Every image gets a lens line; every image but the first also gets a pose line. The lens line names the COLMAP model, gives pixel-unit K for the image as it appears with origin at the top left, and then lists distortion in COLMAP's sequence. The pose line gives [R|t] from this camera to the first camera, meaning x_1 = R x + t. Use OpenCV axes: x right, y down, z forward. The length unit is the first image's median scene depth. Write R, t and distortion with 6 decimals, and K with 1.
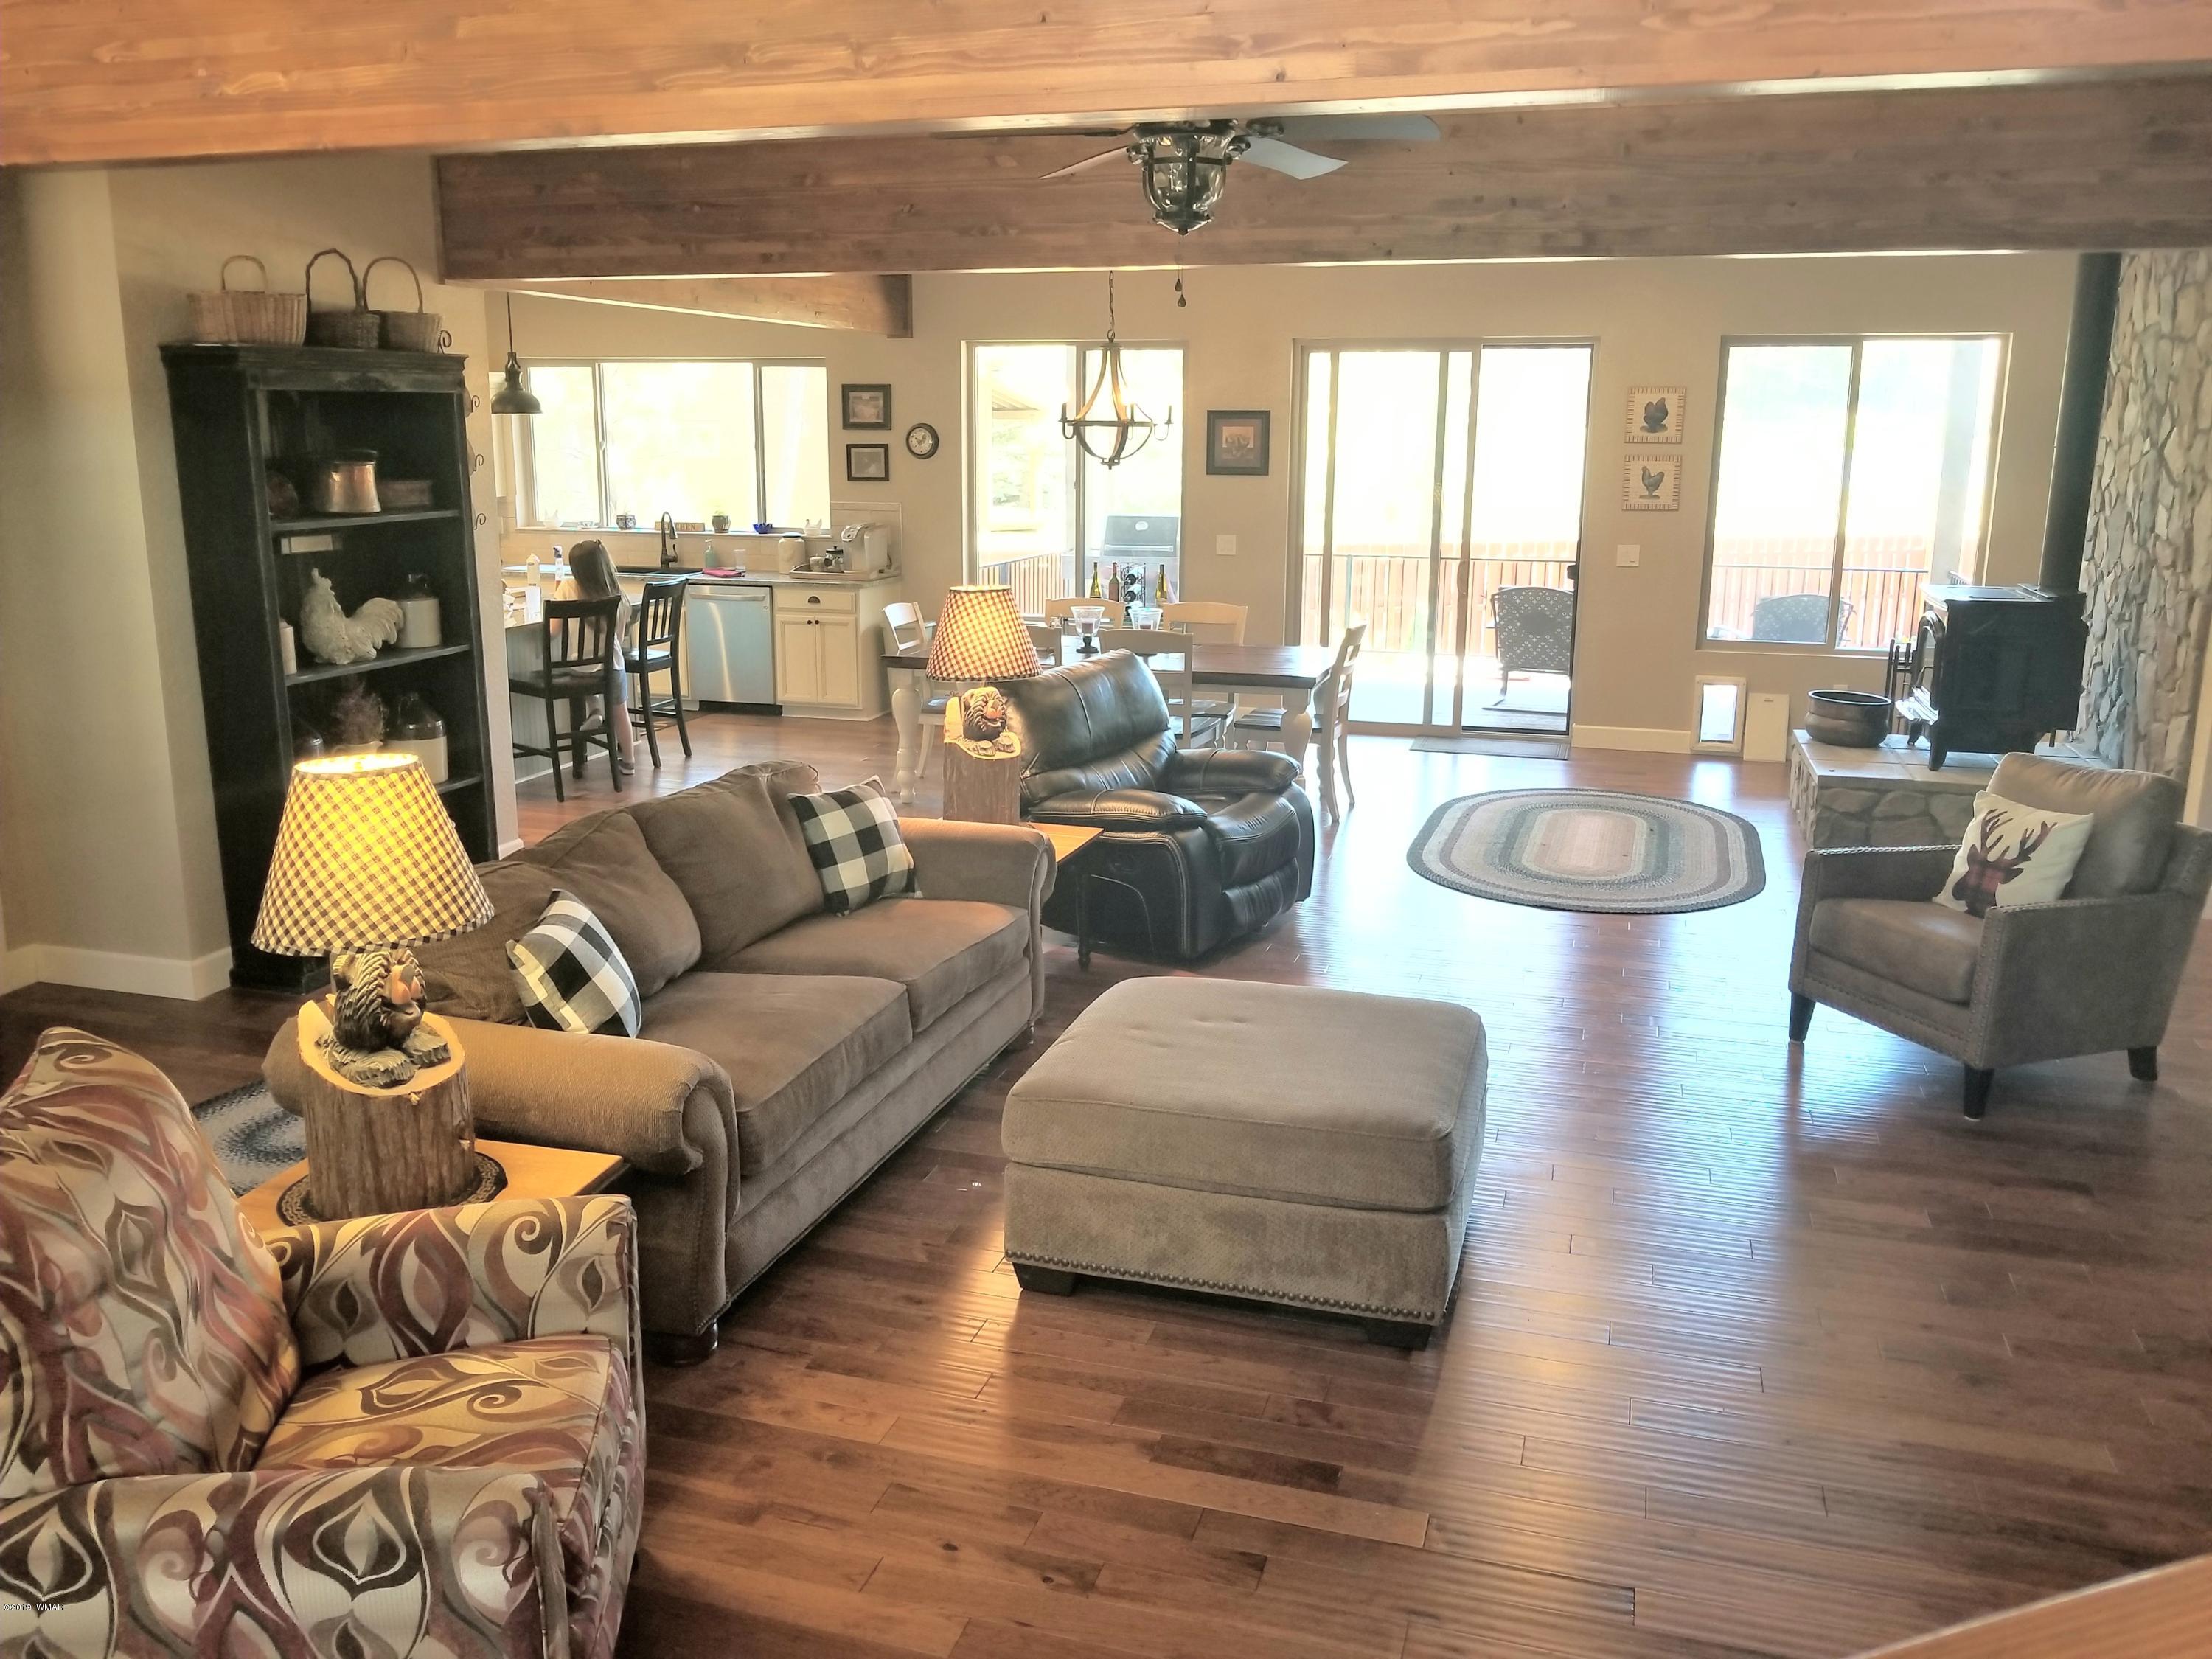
lens RADIAL K [[1740.8, 0, 1097.3], [0, 1740.8, 808.0], [0, 0, 1]] dist [-0.000944, -0.008825]
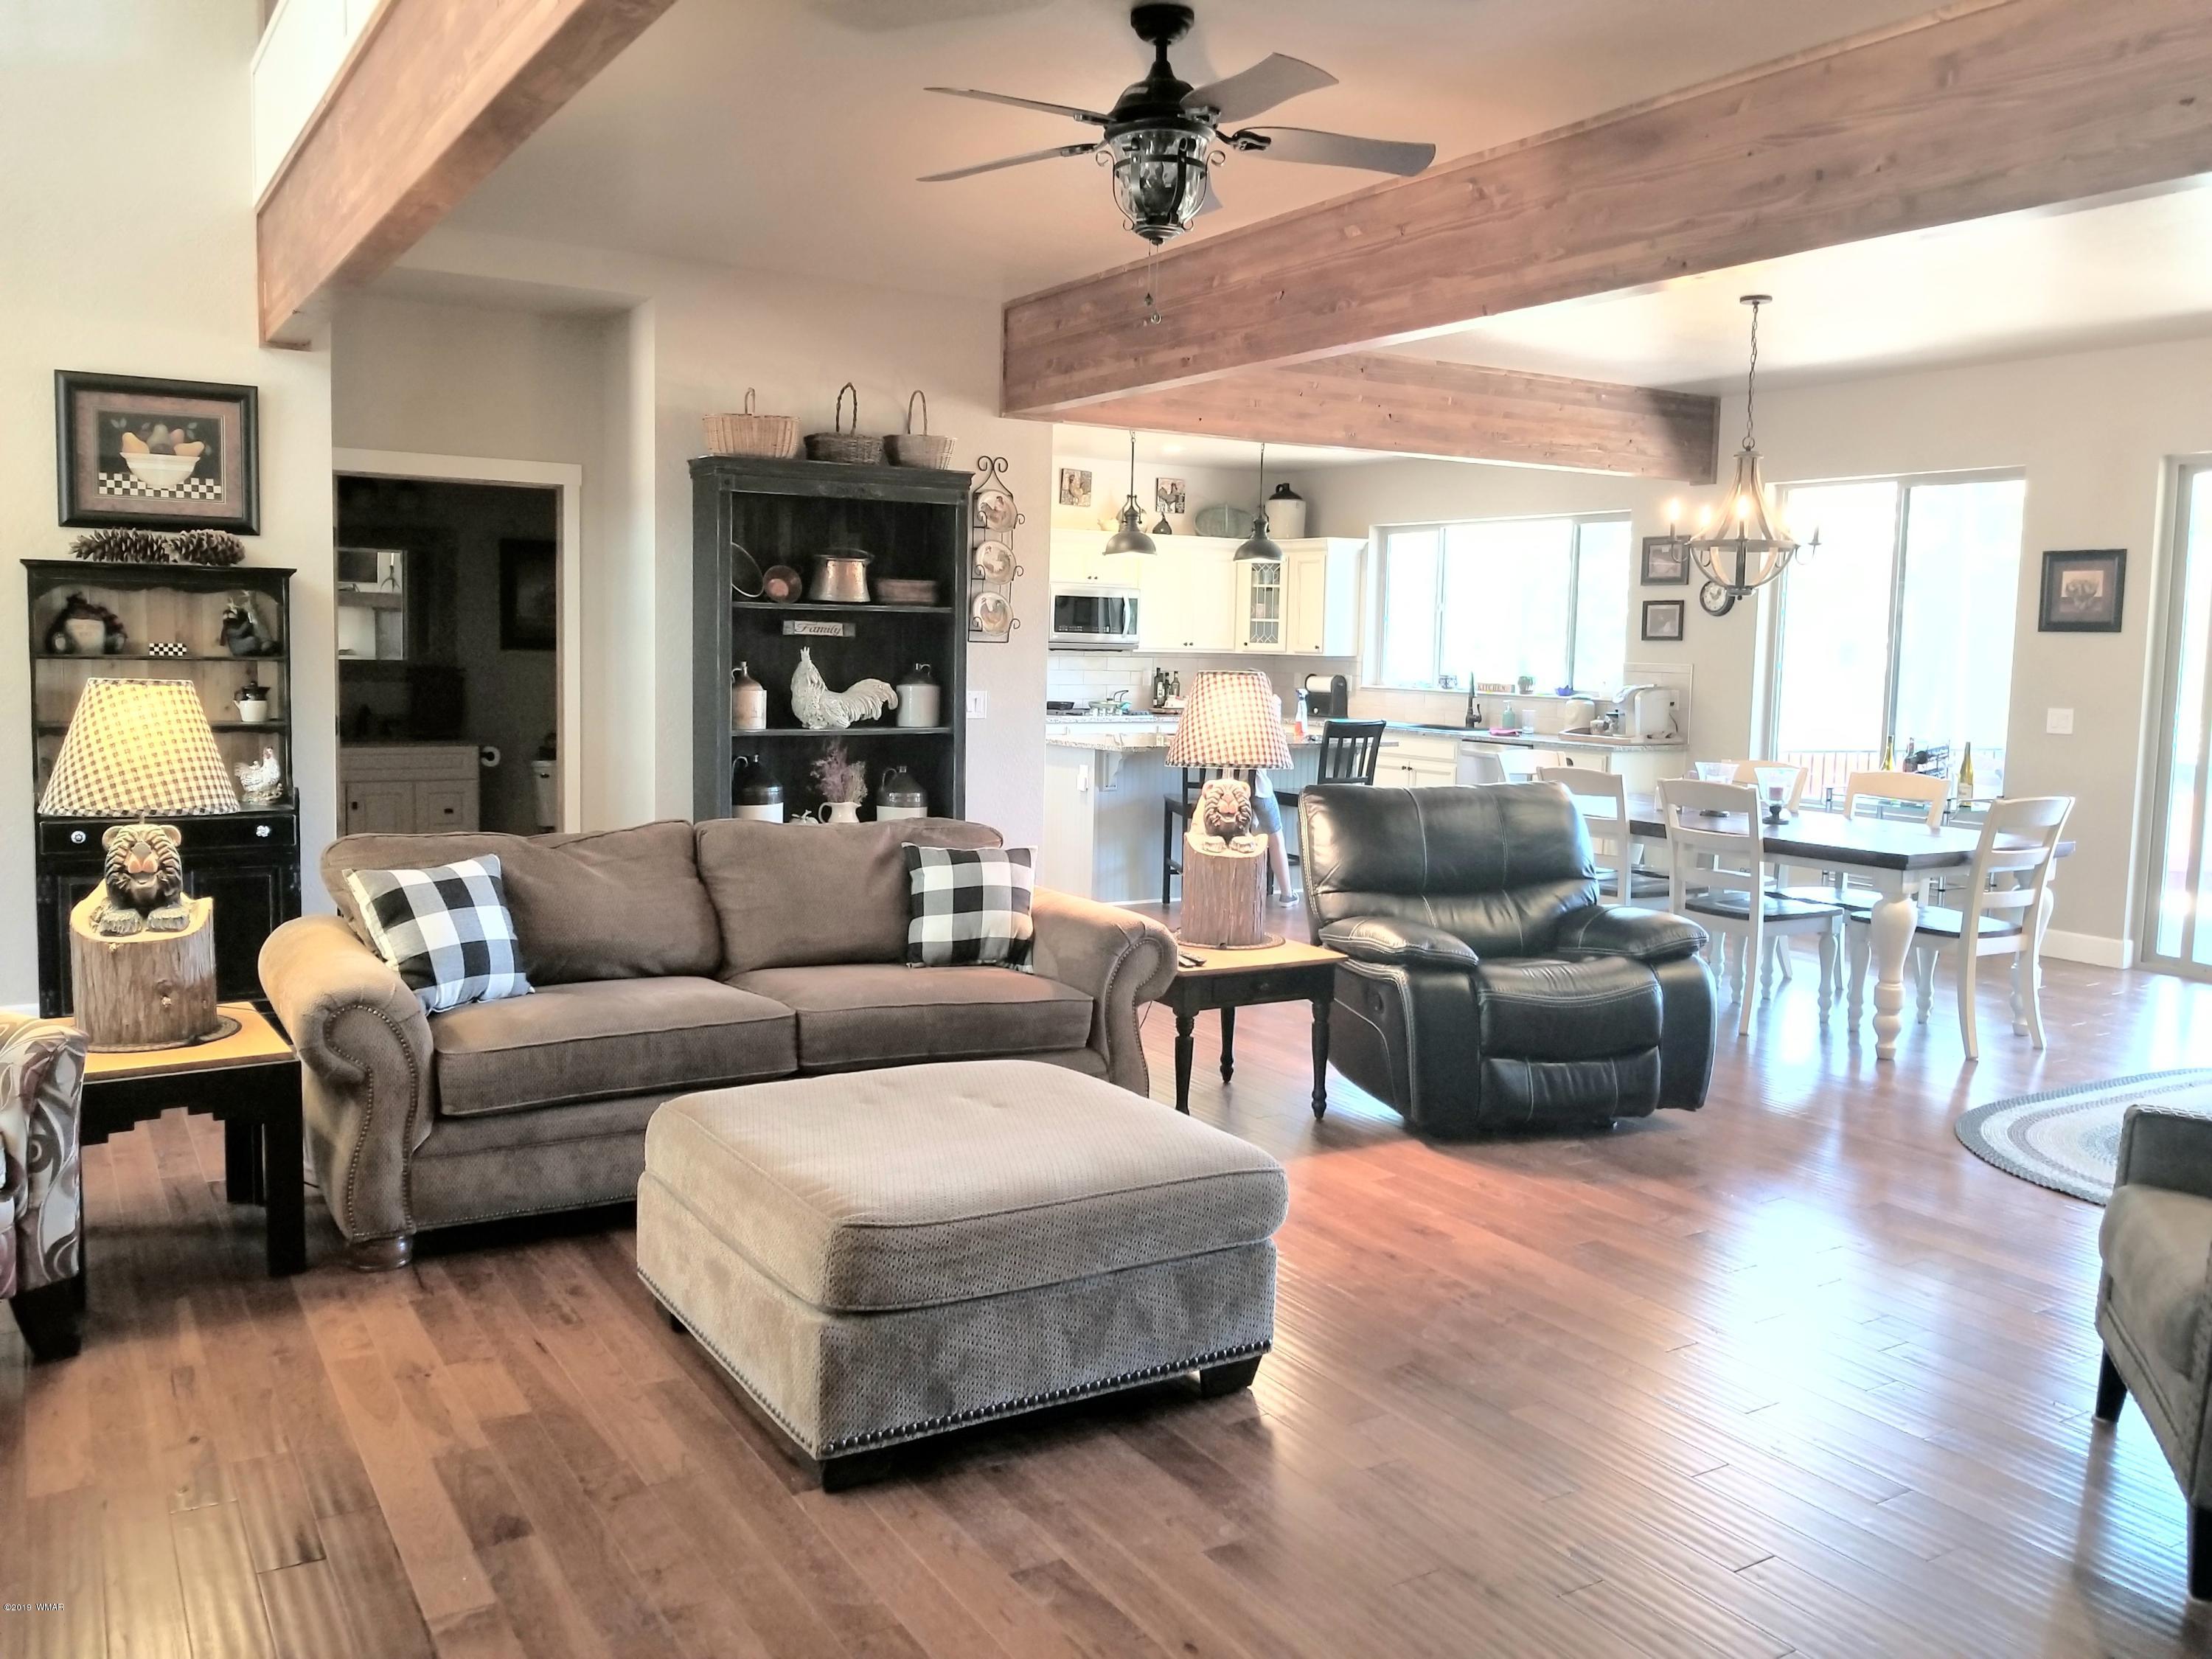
lens RADIAL K [[1740.8, 0, 1073.0], [0, 1740.8, 800.0], [0, 0, 1]] dist [-0.000944, -0.008825]
pose [[0.741154, 0.073012, -0.667354, 0.386685], [-0.162785, 0.983947, -0.073138, 0.017268], [0.651301, 0.162842, 0.741141, 0.207925]]
